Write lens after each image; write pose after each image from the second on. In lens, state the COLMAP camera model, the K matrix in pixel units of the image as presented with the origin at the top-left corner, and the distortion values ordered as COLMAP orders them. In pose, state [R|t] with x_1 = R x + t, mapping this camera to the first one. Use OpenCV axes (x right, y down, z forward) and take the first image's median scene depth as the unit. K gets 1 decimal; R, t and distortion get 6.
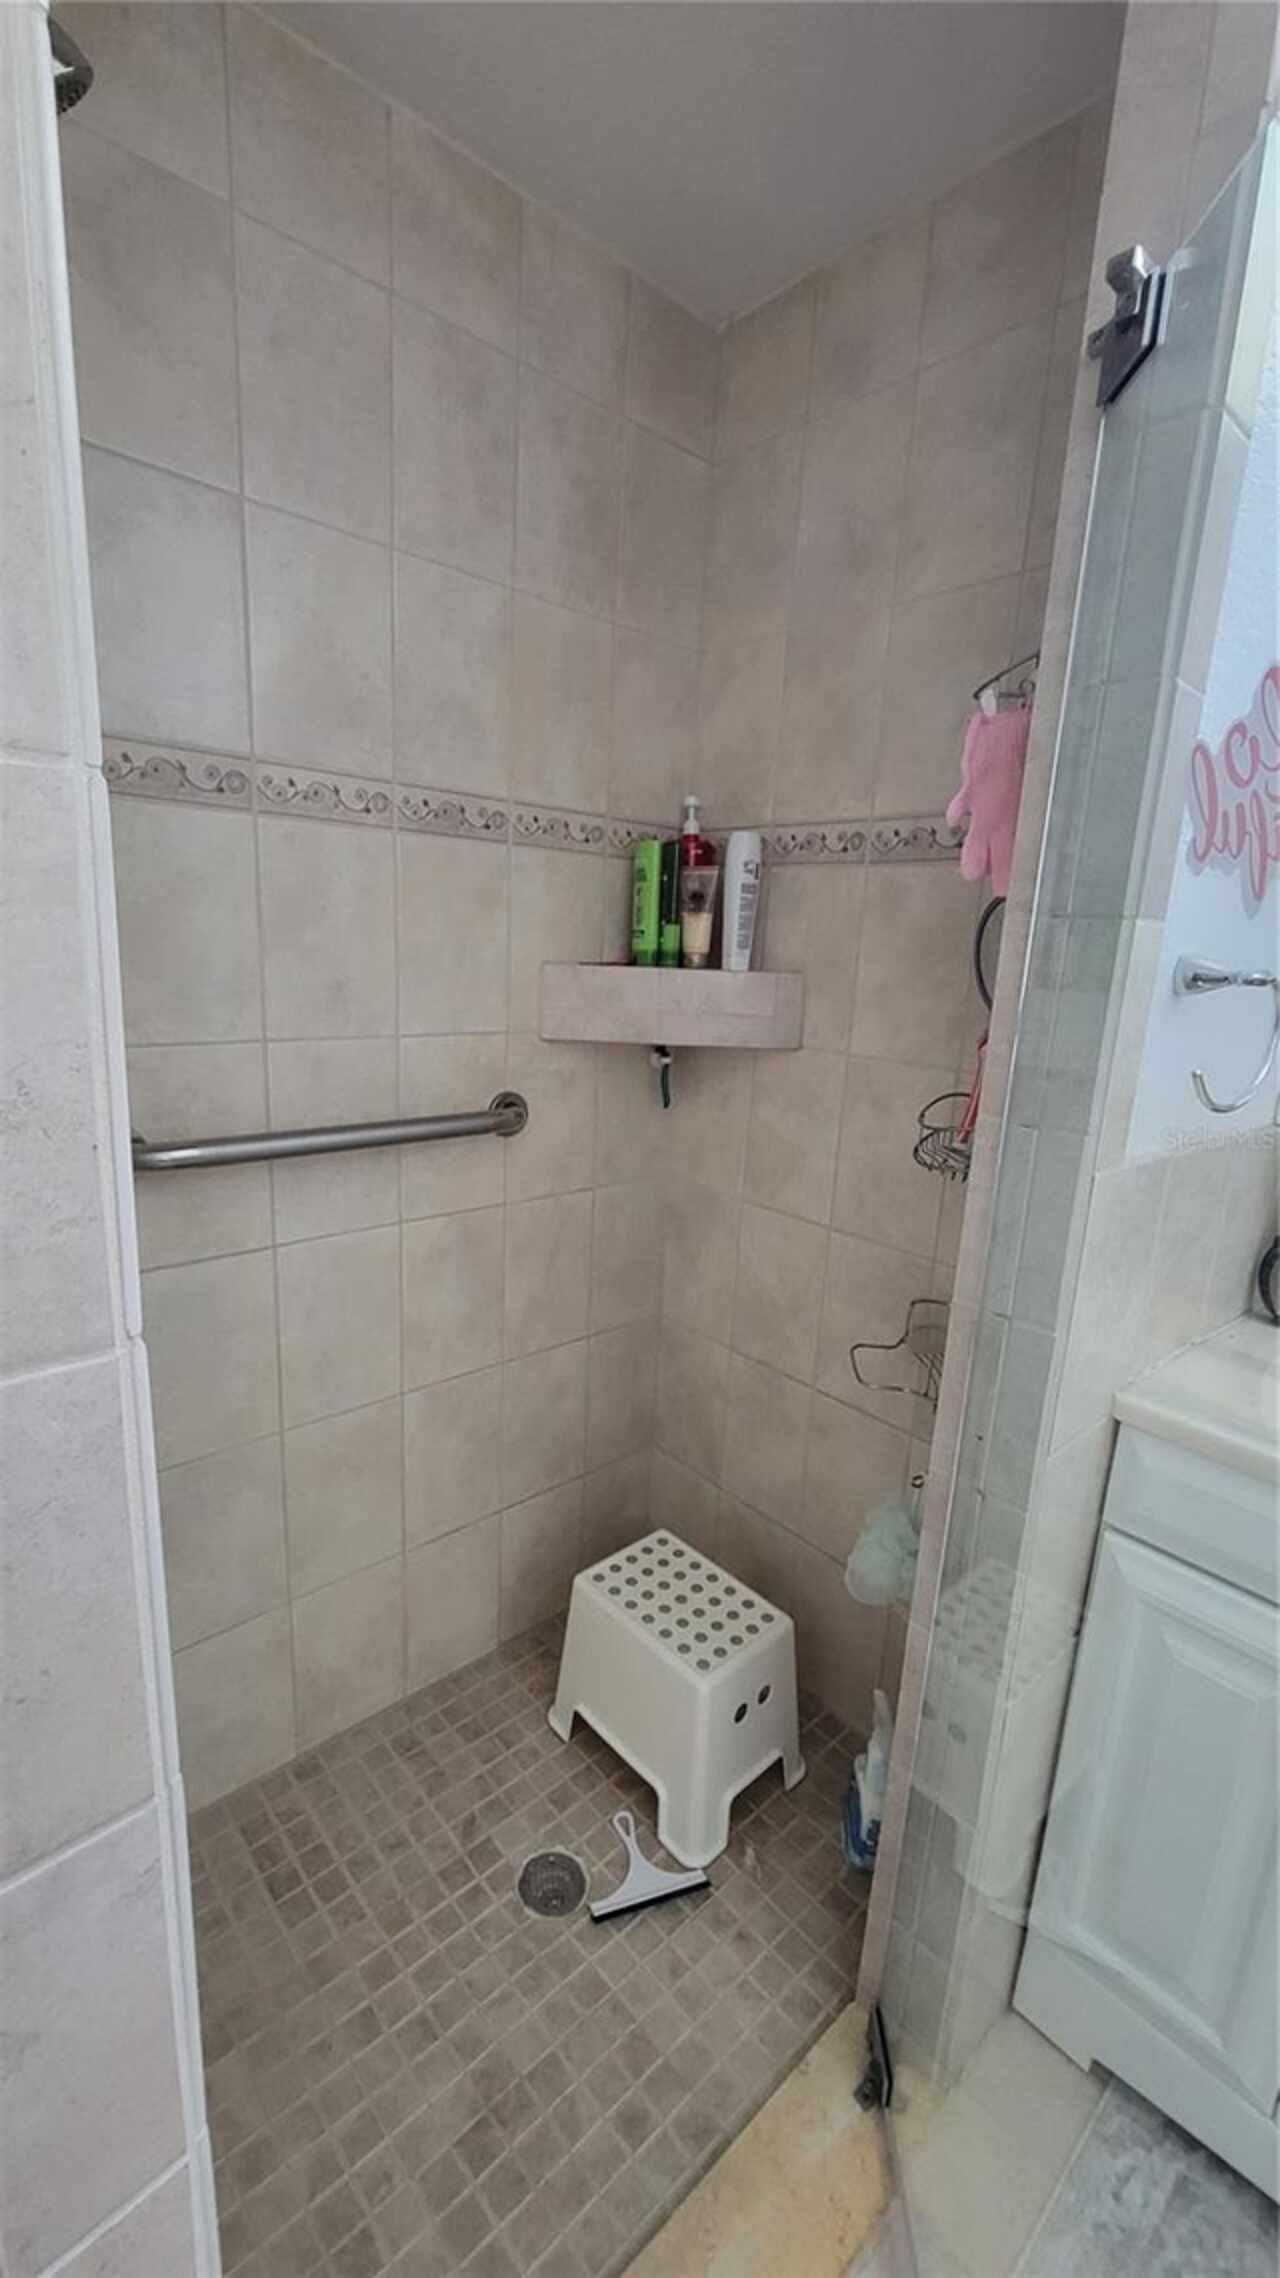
lens RADIAL K [[934.3, 0, 640.9], [0, 934.3, 1152.9], [0, 0, 1]] dist [0.002203, -0.001285]
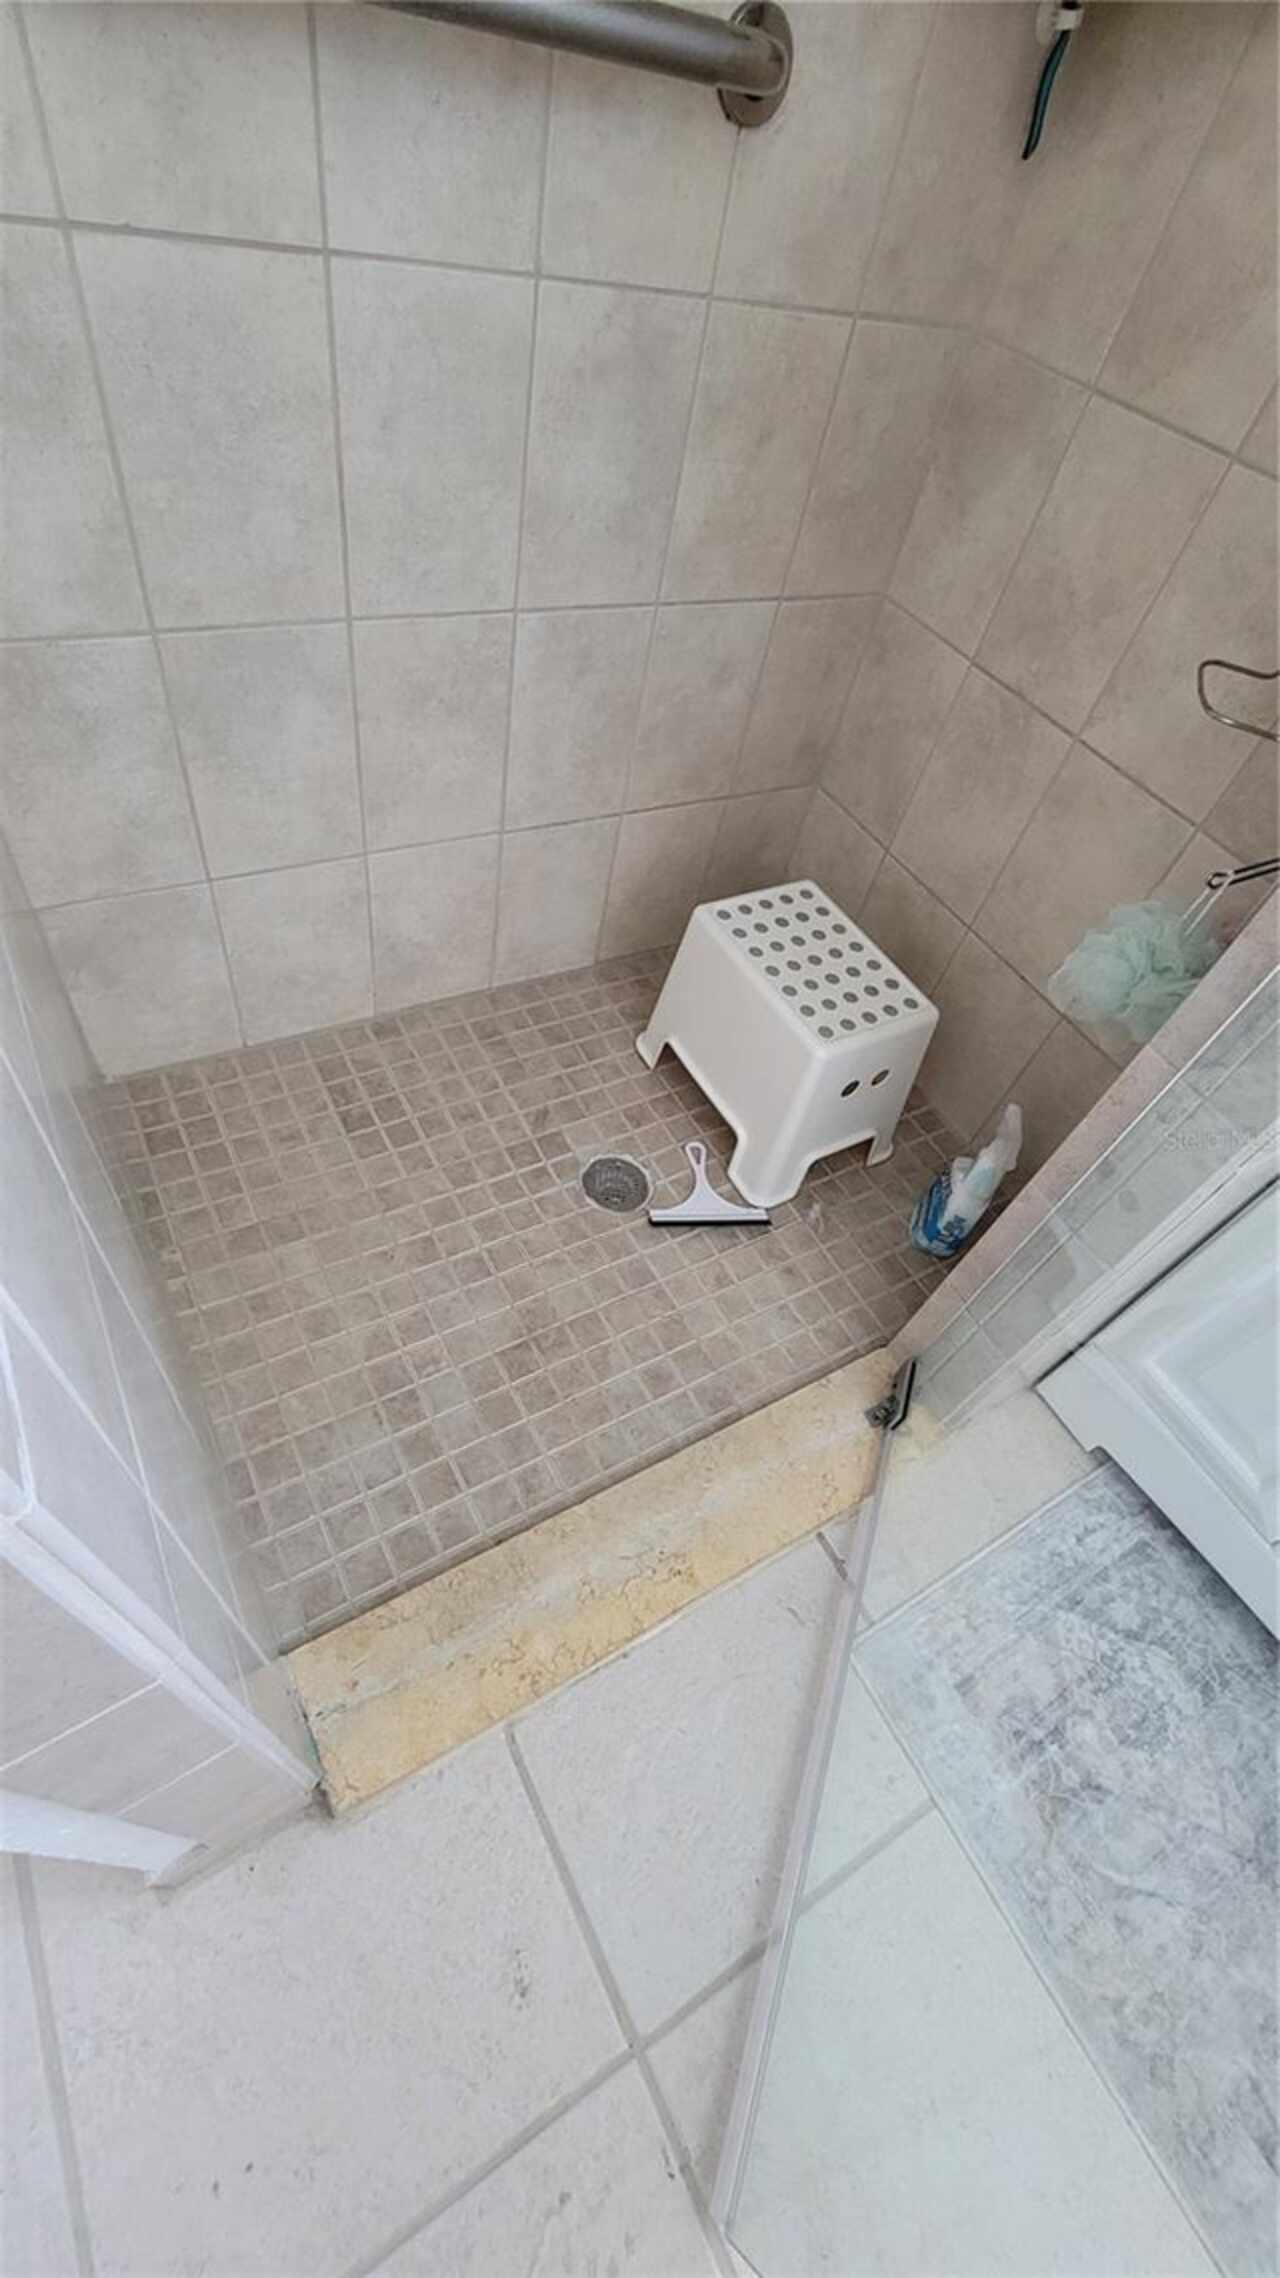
lens RADIAL K [[934.3, 0, 634.2], [0, 934.3, 1139.4], [0, 0, 1]] dist [0.002203, -0.001285]
pose [[0.969833, 0.239620, -0.044792, -0.040461], [-0.166211, 0.784415, 0.597551, 0.137551], [0.178321, -0.572079, 0.800579, 0.221043]]
